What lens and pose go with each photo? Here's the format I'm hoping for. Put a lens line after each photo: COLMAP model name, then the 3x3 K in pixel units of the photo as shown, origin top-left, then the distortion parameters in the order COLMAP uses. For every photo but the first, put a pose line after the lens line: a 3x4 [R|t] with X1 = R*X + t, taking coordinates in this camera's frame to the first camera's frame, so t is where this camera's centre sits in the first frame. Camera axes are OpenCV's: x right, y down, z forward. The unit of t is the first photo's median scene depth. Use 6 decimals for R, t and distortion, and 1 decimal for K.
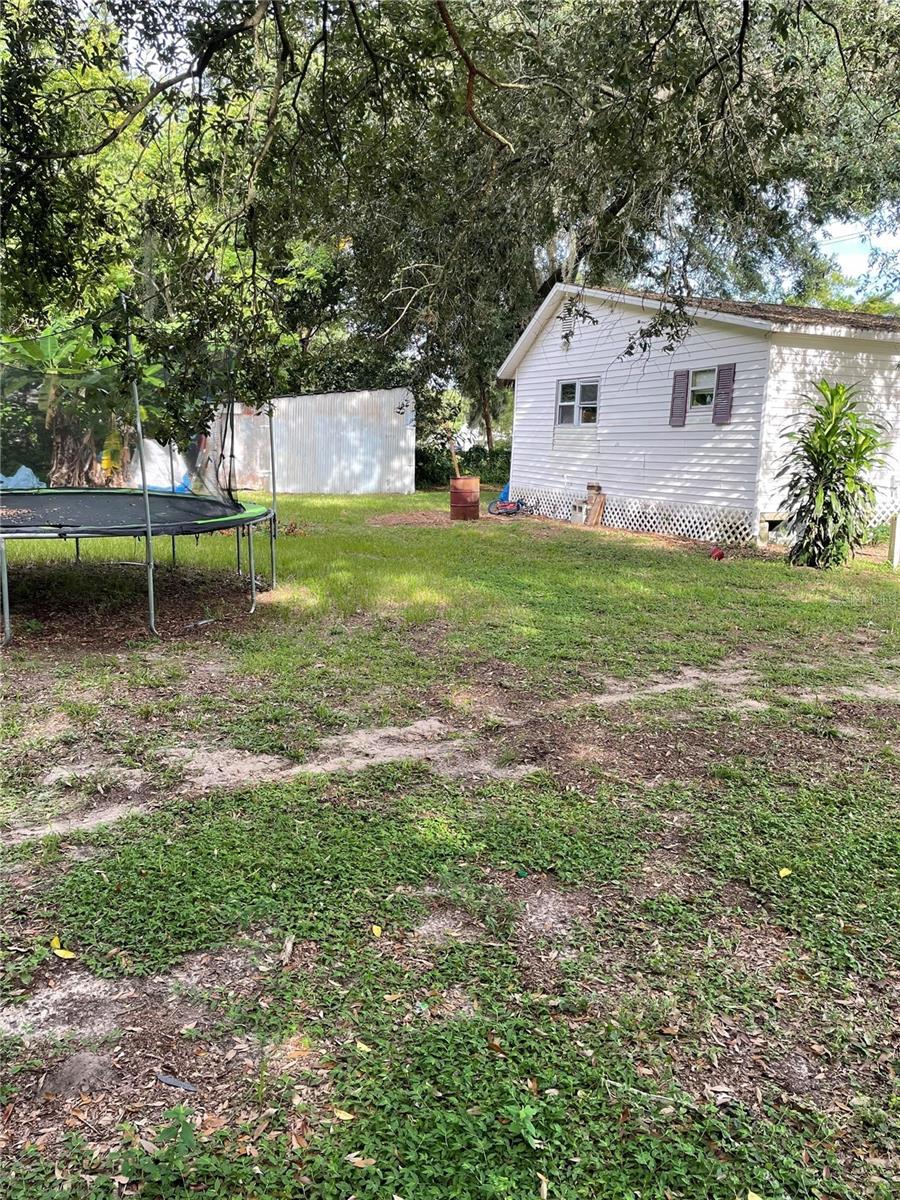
lens RADIAL K [[911.4, 0, 447.5], [0, 911.4, 598.5], [0, 0, 1]] dist [0.046643, -0.006438]
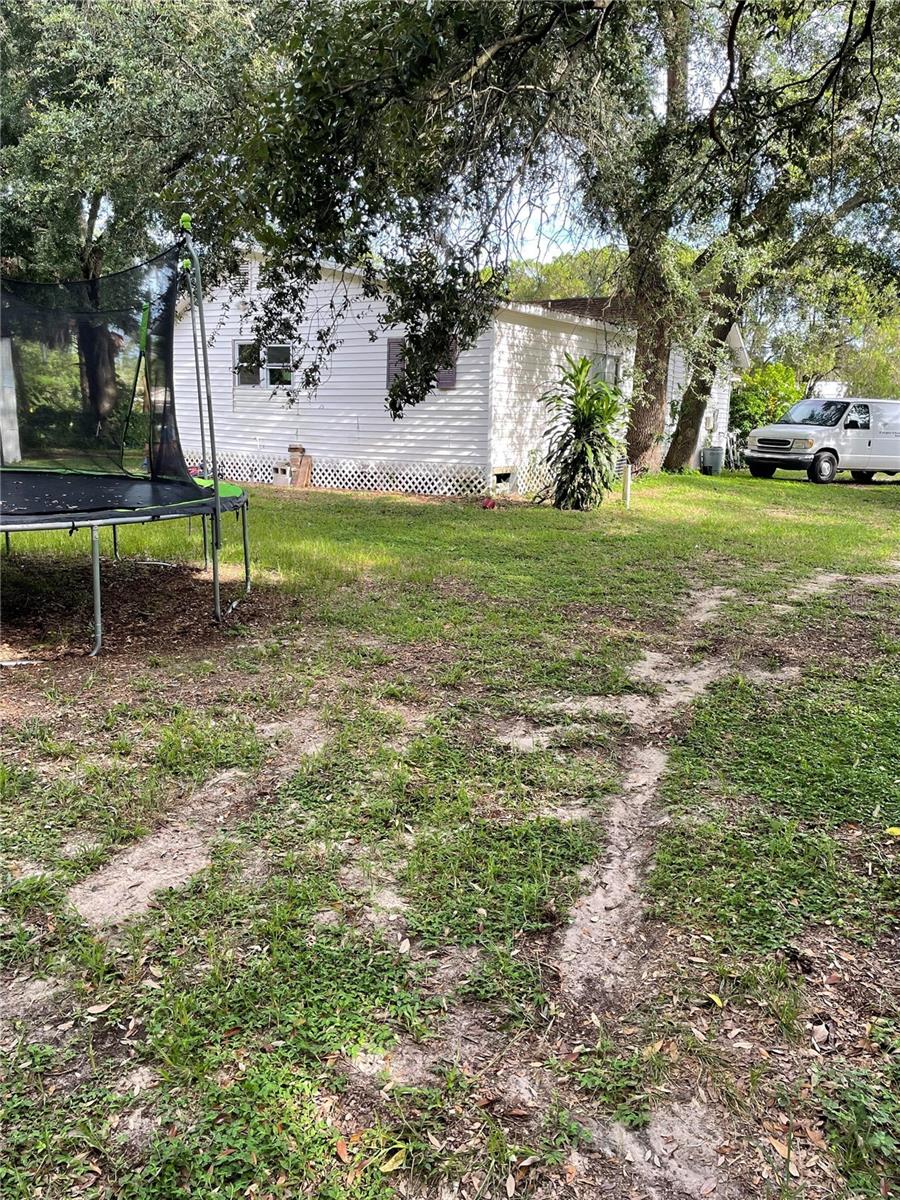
lens RADIAL K [[911.4, 0, 446.7], [0, 911.4, 602.4], [0, 0, 1]] dist [0.046643, -0.006438]
pose [[0.839464, -0.118037, 0.530441, -0.327254], [0.093594, 0.992943, 0.072836, -0.014212], [-0.535295, -0.011497, 0.844587, 0.062456]]
